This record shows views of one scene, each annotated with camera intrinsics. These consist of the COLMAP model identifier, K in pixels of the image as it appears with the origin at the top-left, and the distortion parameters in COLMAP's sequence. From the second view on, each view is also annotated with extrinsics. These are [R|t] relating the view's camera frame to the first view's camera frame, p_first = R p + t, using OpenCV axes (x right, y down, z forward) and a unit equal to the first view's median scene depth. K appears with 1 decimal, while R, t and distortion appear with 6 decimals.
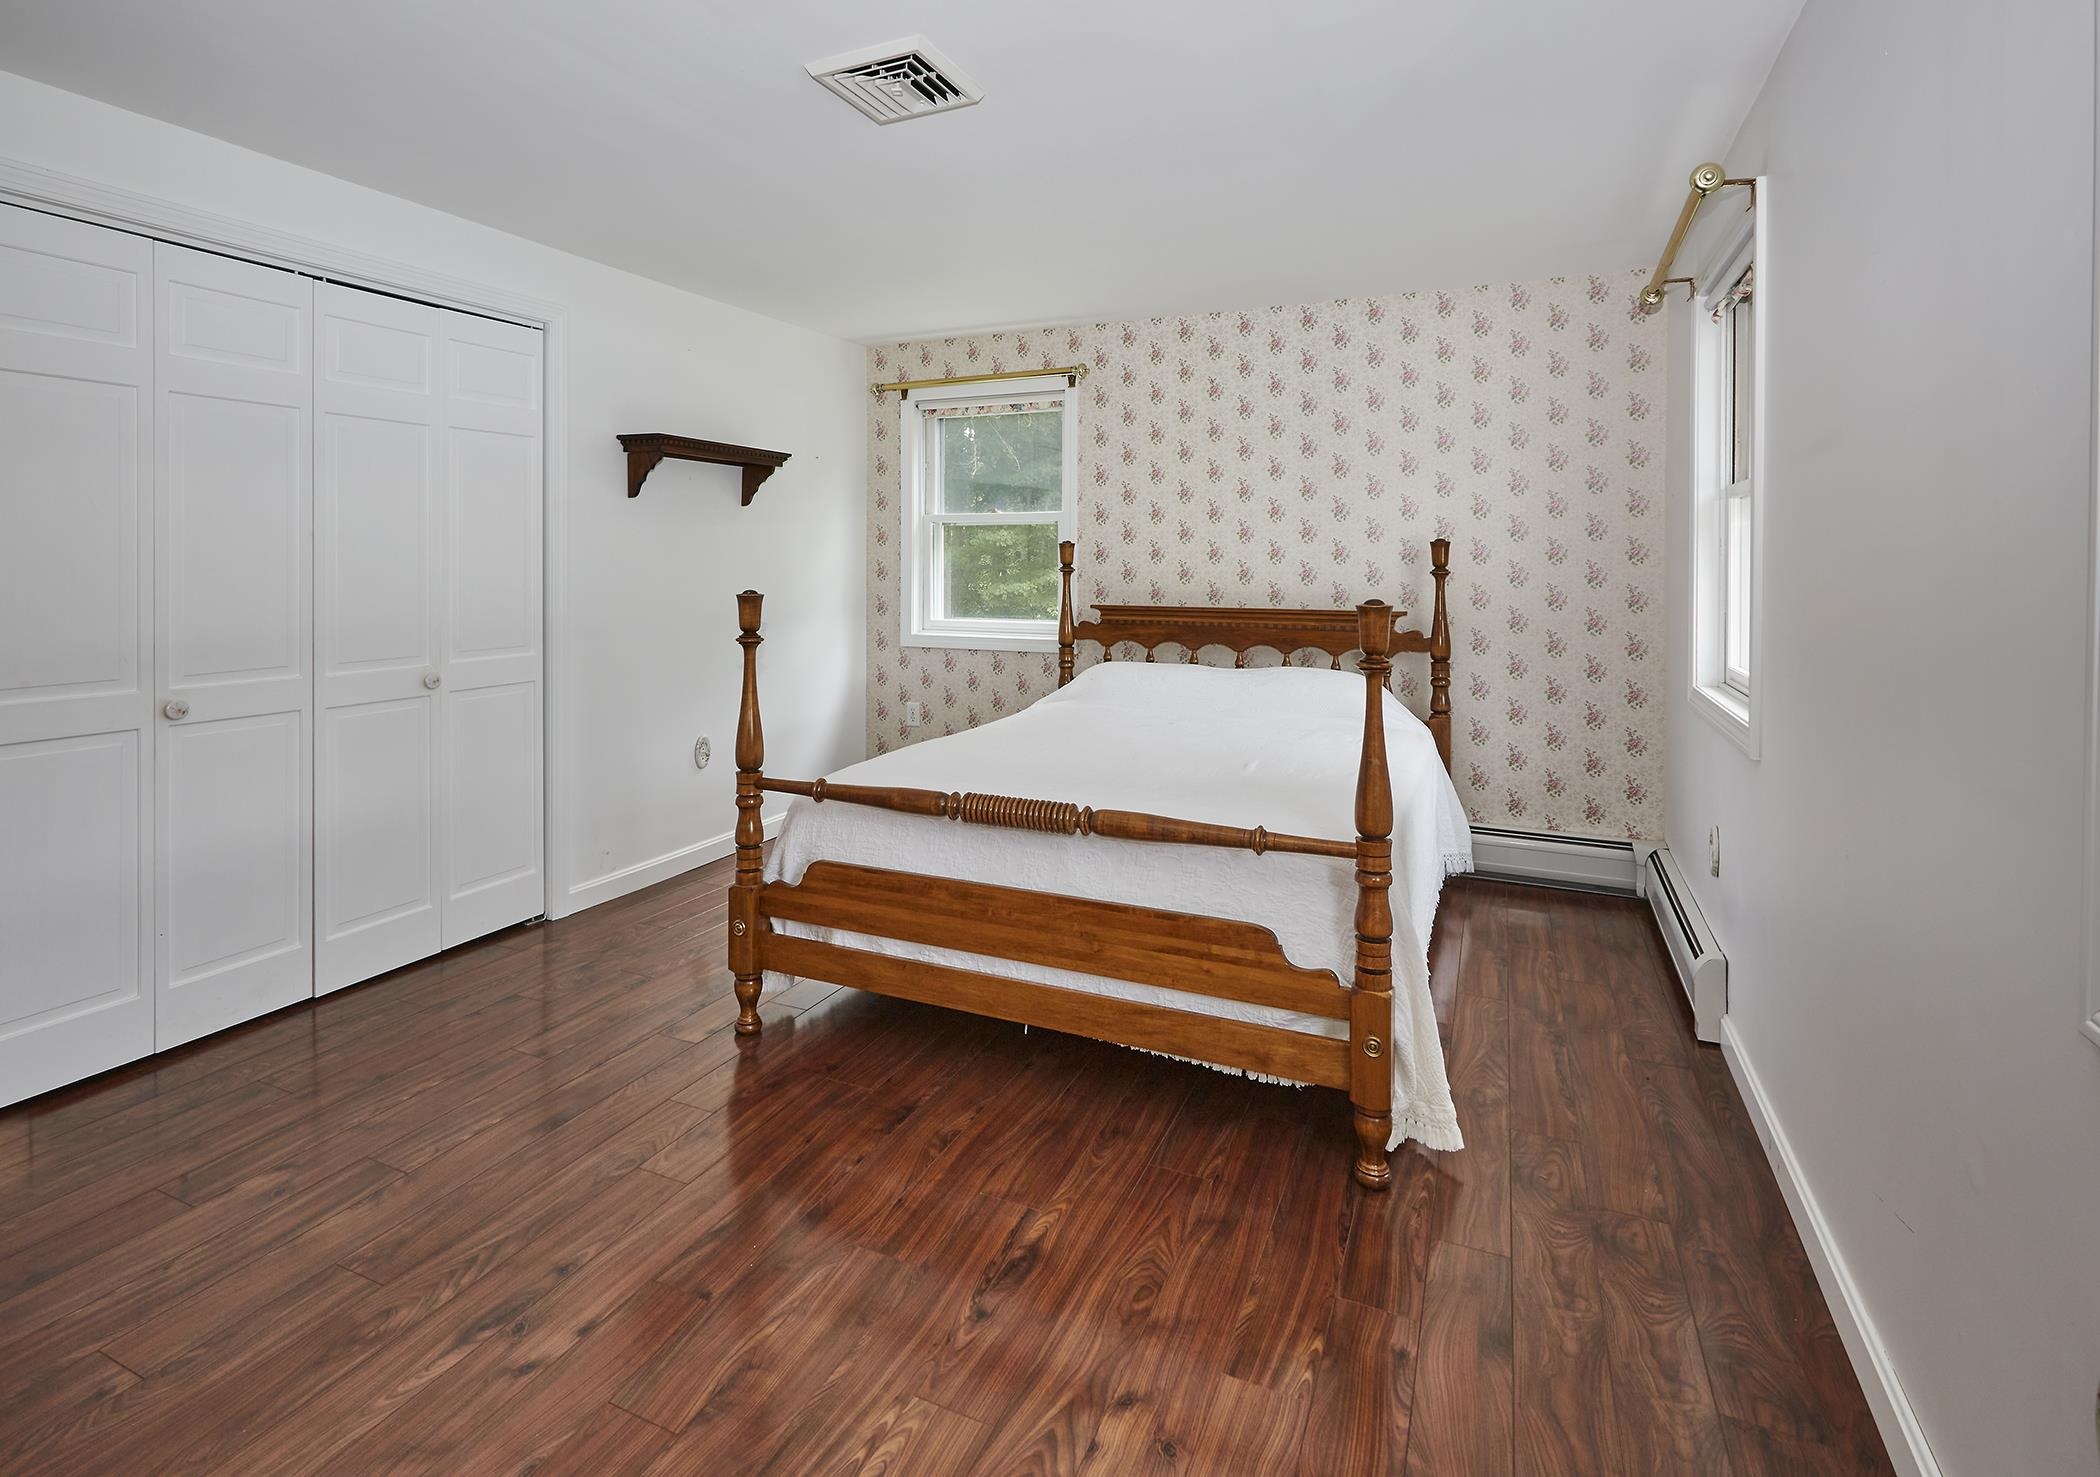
lens RADIAL K [[1047.7, 0, 1010.8], [0, 1047.7, 561.3], [0, 0, 1]] dist [-0.004436, 0.001304]
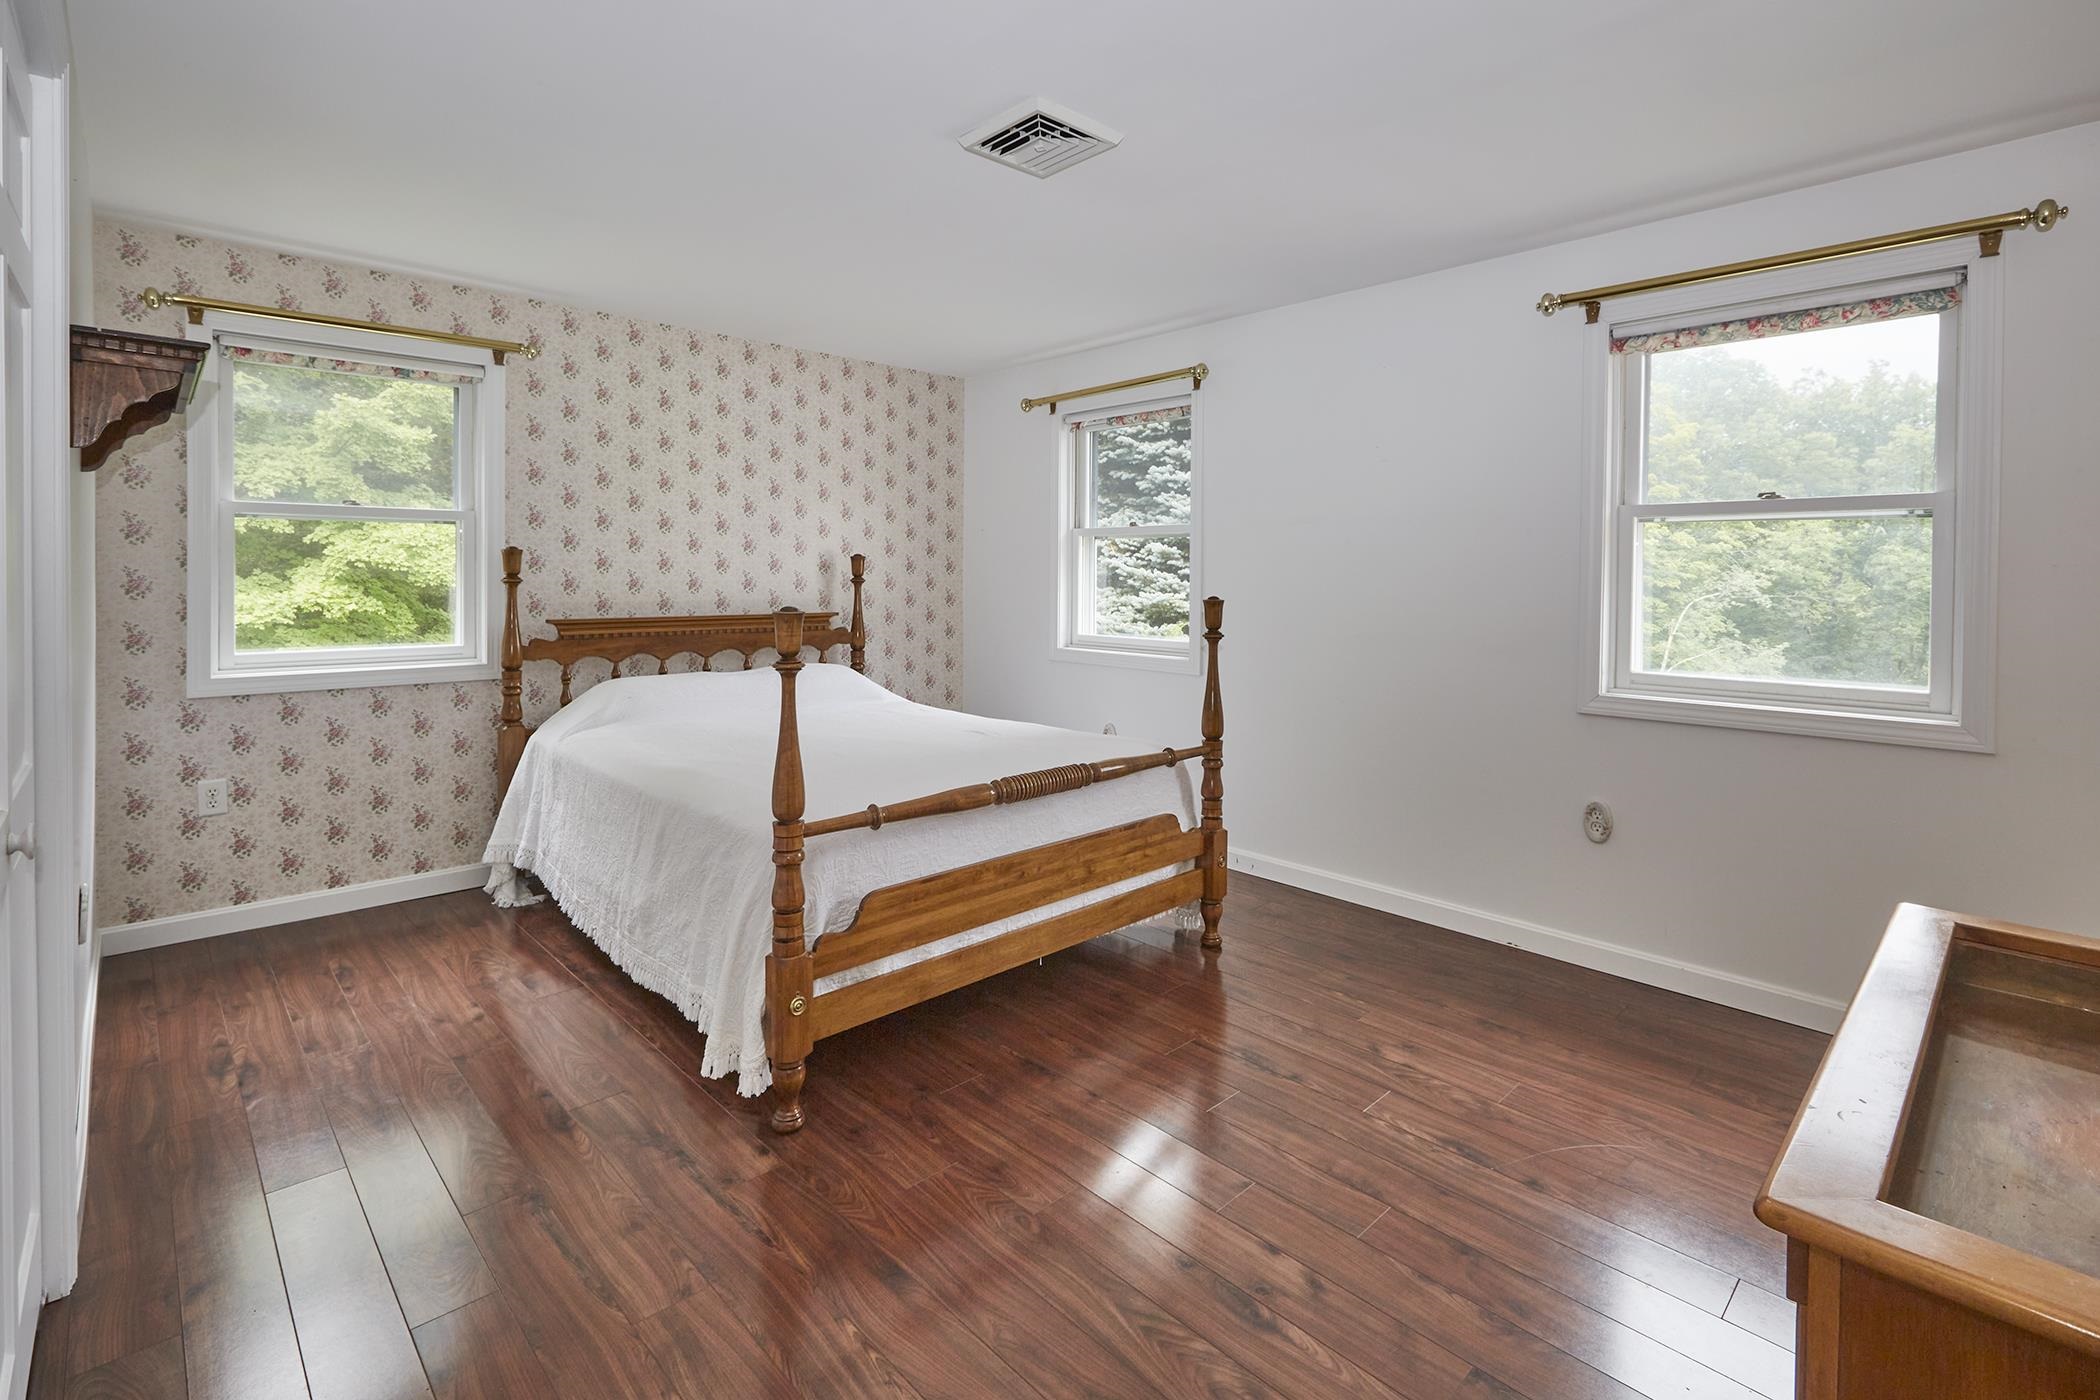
lens RADIAL K [[970.4, 0, 1050.0], [0, 970.4, 585.9], [0, 0, 1]] dist [-0.000424, -0.000162]
pose [[0.355927, -0.012024, 0.934437, -0.628773], [-0.005081, 0.999878, 0.014801, -0.001607], [-0.934500, -0.010016, 0.355822, 0.365924]]
